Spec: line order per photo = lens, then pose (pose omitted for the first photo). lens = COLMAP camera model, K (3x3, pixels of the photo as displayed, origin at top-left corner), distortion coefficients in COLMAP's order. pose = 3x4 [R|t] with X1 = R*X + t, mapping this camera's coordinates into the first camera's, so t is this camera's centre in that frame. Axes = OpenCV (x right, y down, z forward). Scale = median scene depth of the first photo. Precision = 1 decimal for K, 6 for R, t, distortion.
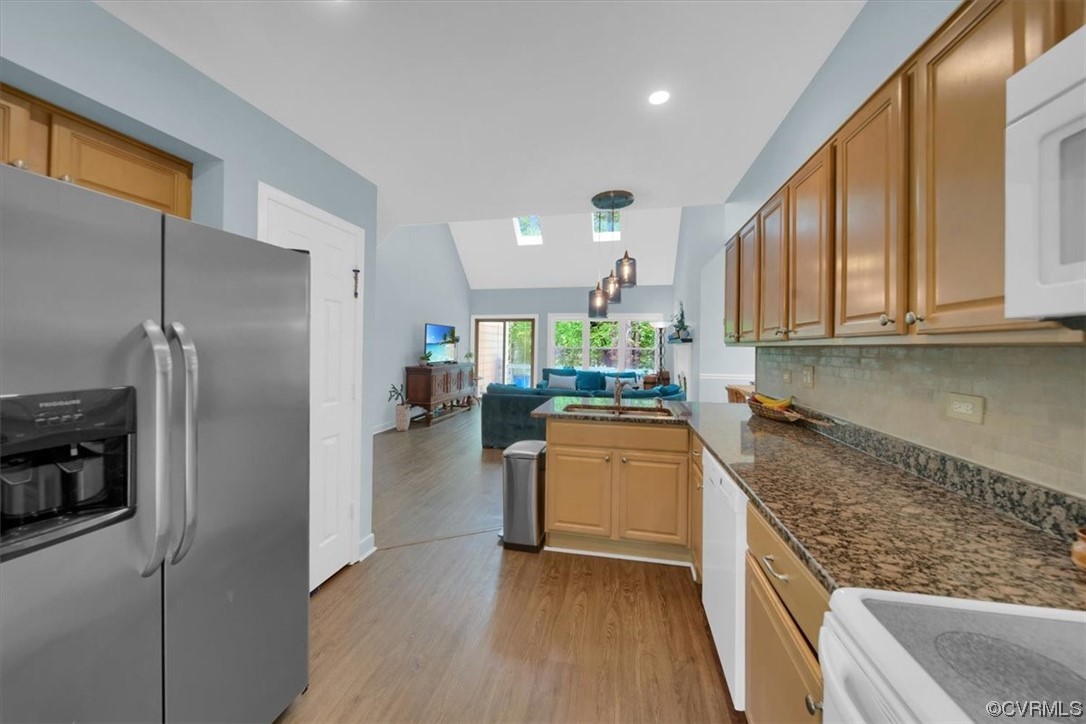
lens RADIAL K [[384.9, 0, 534.4], [0, 384.9, 346.1], [0, 0, 1]] dist [0.001472, -0.000141]
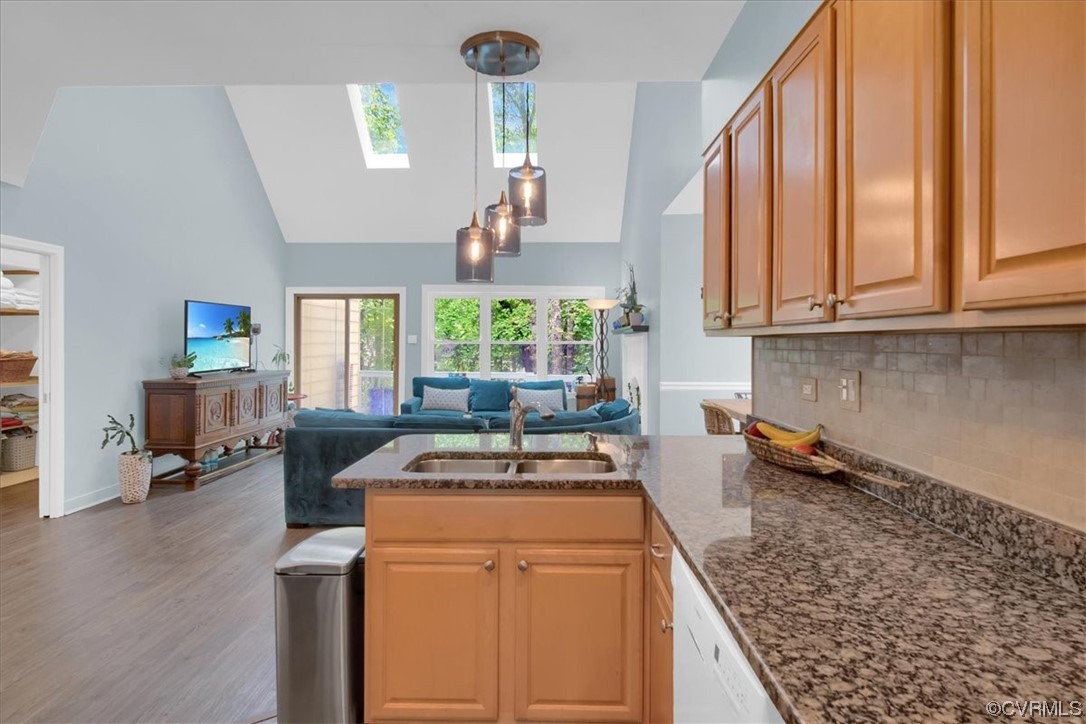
lens RADIAL K [[587.0, 0, 533.6], [0, 587.0, 345.4], [0, 0, 1]] dist [-0.000753, -0.000430]
pose [[0.980888, -0.011480, 0.194236, 0.085678], [0.009667, 0.999900, 0.010280, 0.002609], [-0.194334, -0.008206, 0.980901, 0.211245]]
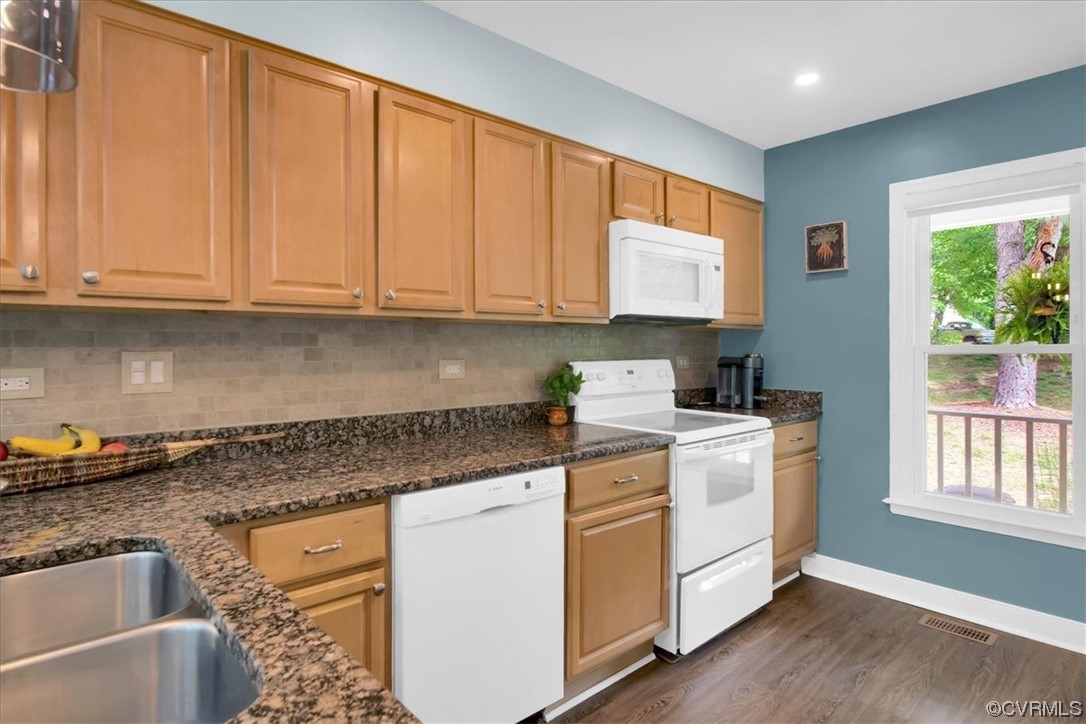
lens RADIAL K [[587.0, 0, 542.1], [0, 587.0, 348.1], [0, 0, 1]] dist [-0.000753, -0.000430]
pose [[-0.810442, -0.008433, 0.585759, -0.130062], [-0.006804, 0.999964, 0.004982, 0.031271], [-0.585780, 0.000052, -0.810470, 1.020273]]
